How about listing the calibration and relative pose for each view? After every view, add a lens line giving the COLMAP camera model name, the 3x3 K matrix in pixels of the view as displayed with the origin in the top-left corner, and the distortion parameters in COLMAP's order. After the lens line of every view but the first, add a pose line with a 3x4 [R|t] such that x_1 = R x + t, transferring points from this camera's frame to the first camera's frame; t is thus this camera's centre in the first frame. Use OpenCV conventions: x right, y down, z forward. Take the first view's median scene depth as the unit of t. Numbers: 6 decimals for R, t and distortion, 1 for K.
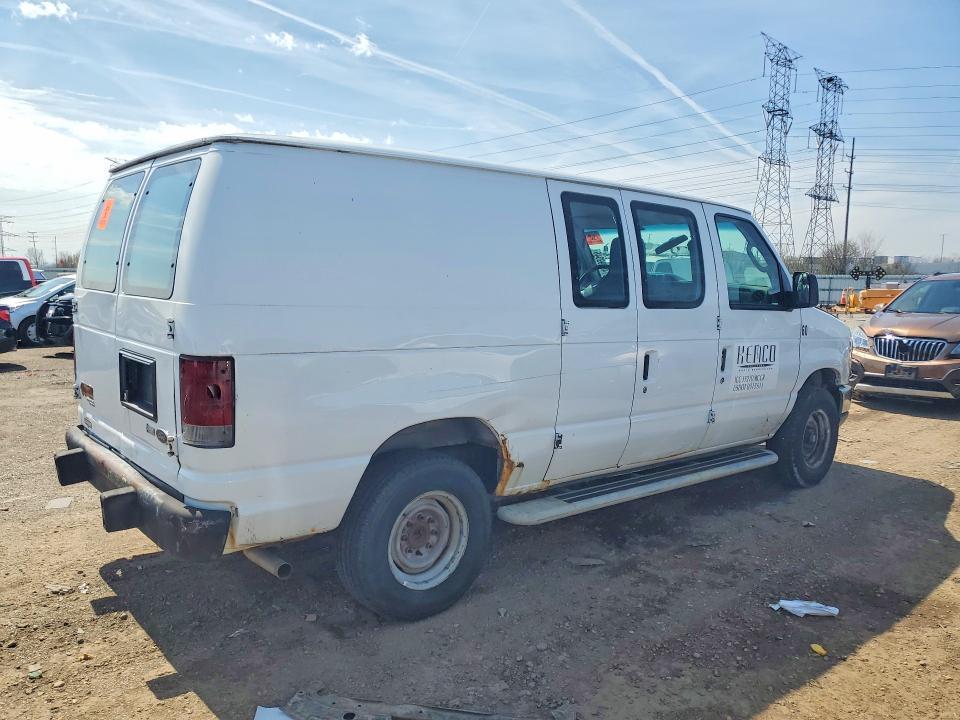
lens RADIAL K [[774.1, 0, 480.0], [0, 774.1, 360.0], [0, 0, 1]] dist [0.021220, 0.006911]
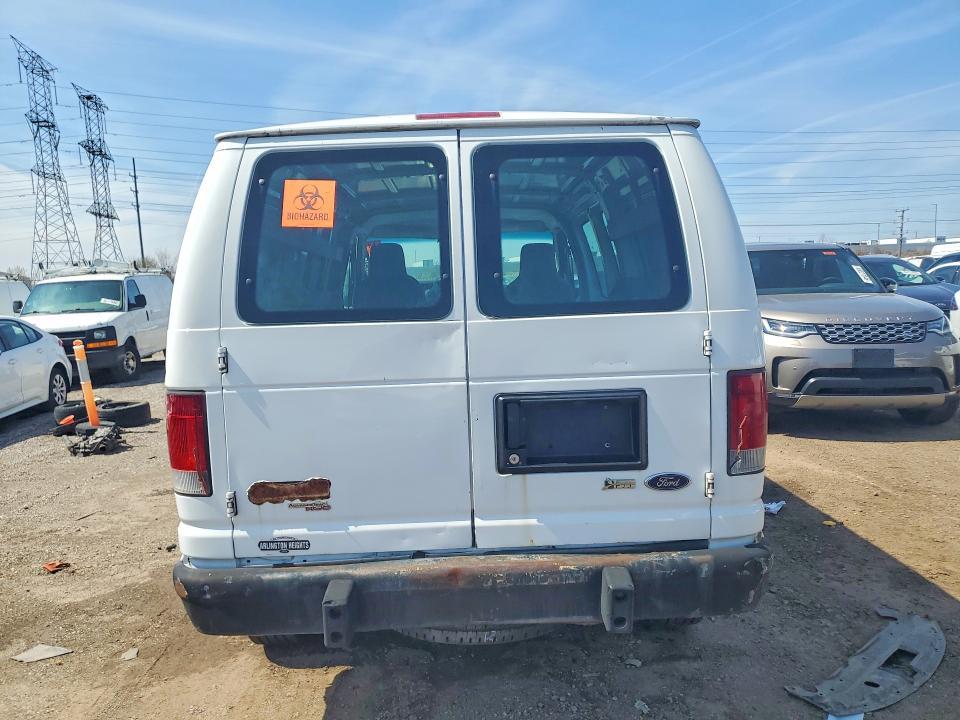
lens RADIAL K [[754.4, 0, 480.0], [0, 754.4, 360.0], [0, 0, 1]] dist [0.027075, -0.005687]
pose [[0.605084, -0.129259, 0.785599, -0.671569], [0.144381, 0.988187, 0.051386, -0.058180], [-0.782960, 0.082333, 0.616599, 0.397809]]
